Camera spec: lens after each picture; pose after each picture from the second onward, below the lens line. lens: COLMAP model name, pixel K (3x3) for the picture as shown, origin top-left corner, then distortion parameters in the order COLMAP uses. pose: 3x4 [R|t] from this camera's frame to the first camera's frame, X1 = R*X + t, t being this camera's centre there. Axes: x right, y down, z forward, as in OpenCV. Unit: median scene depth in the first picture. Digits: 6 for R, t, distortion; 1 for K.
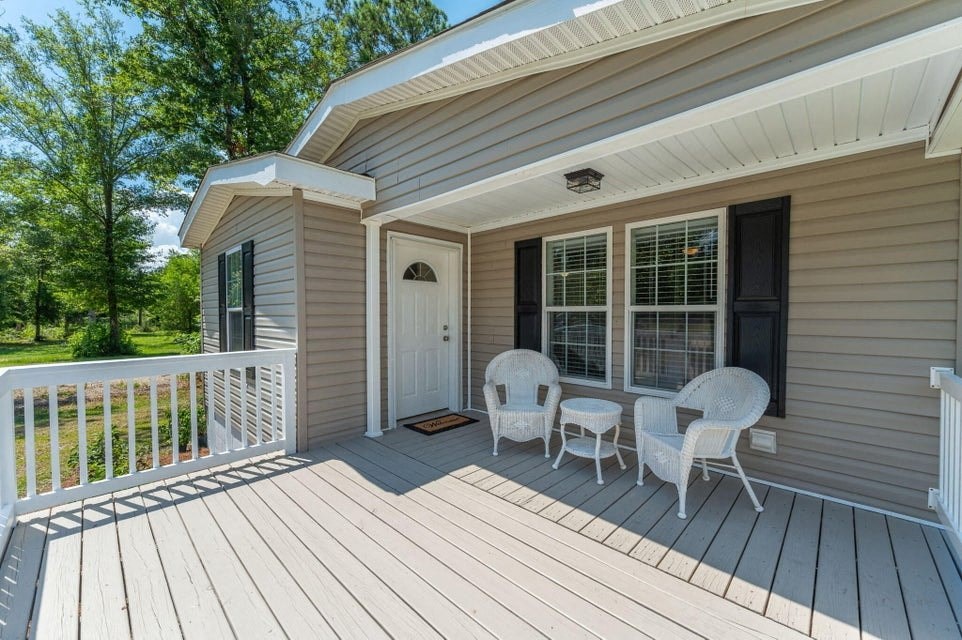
lens RADIAL K [[380.6, 0, 481.4], [0, 380.6, 323.5], [0, 0, 1]] dist [0.001078, -0.001333]
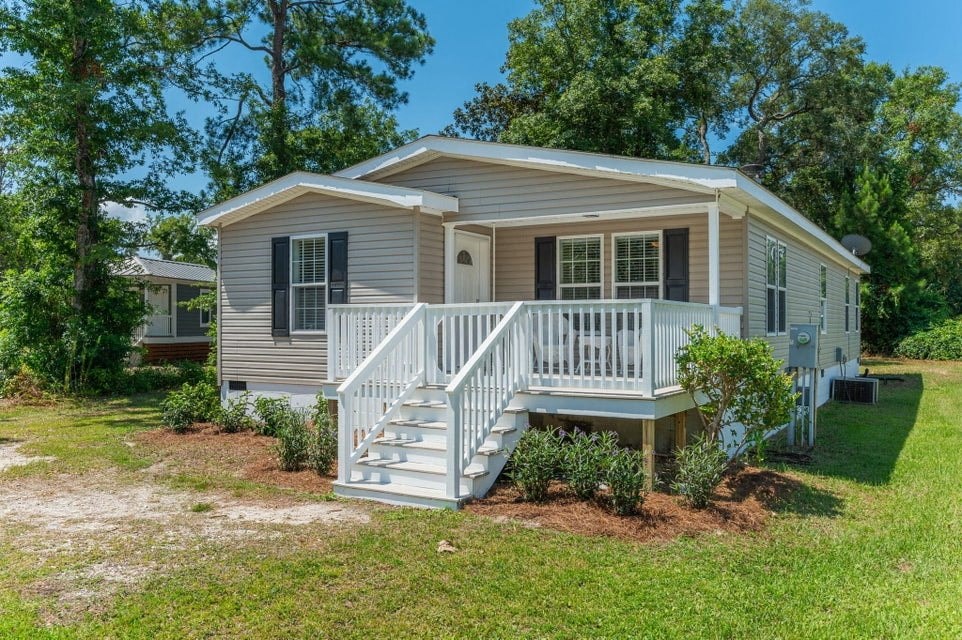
lens RADIAL K [[807.1, 0, 480.9], [0, 807.1, 319.7], [0, 0, 1]] dist [-0.011963, -0.002425]
pose [[0.972471, 0.001696, 0.233016, -0.921261], [0.005955, 0.999466, -0.032126, 0.208119], [-0.232946, 0.032630, 0.971942, -2.106702]]
